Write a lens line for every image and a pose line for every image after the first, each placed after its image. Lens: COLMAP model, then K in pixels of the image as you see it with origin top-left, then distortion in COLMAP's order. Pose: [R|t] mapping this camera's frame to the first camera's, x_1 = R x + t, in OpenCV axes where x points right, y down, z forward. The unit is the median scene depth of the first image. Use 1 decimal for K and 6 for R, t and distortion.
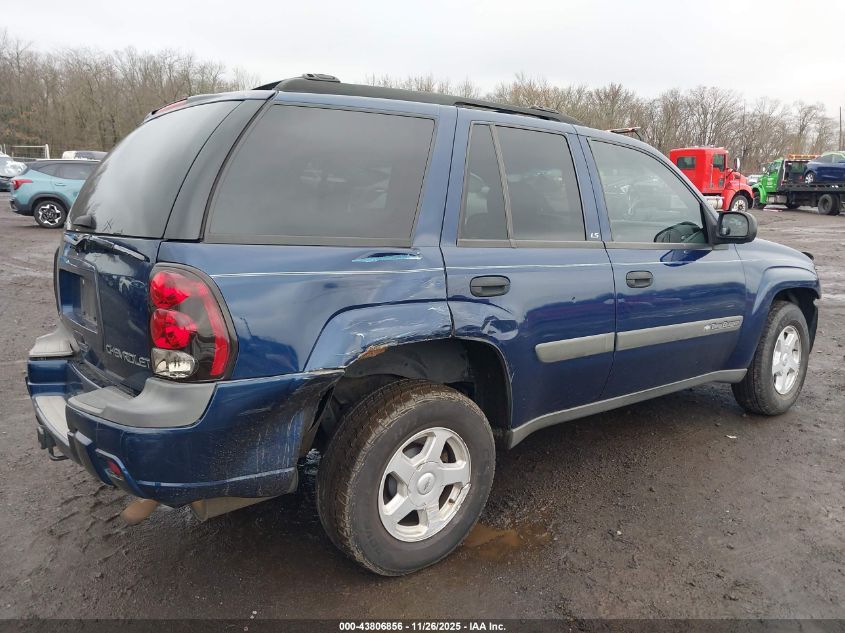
lens RADIAL K [[698.6, 0, 424.8], [0, 698.6, 316.8], [0, 0, 1]] dist [0.005166, -0.019109]
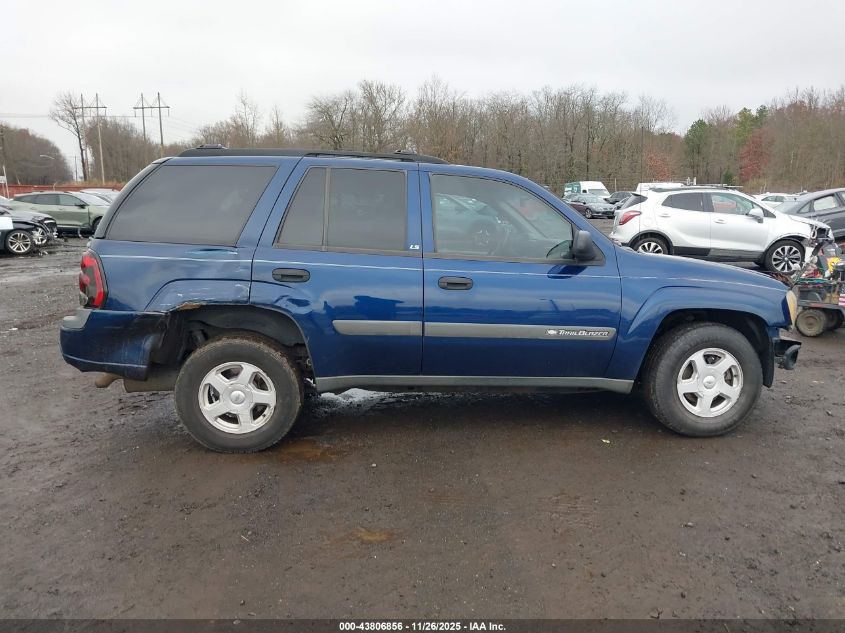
lens RADIAL K [[698.6, 0, 421.0], [0, 698.6, 317.2], [0, 0, 1]] dist [0.005166, -0.019109]
pose [[0.812100, 0.081881, -0.577745, 1.187547], [-0.101125, 0.994873, -0.001147, 0.018734], [0.574689, 0.059356, 0.816217, -0.057454]]
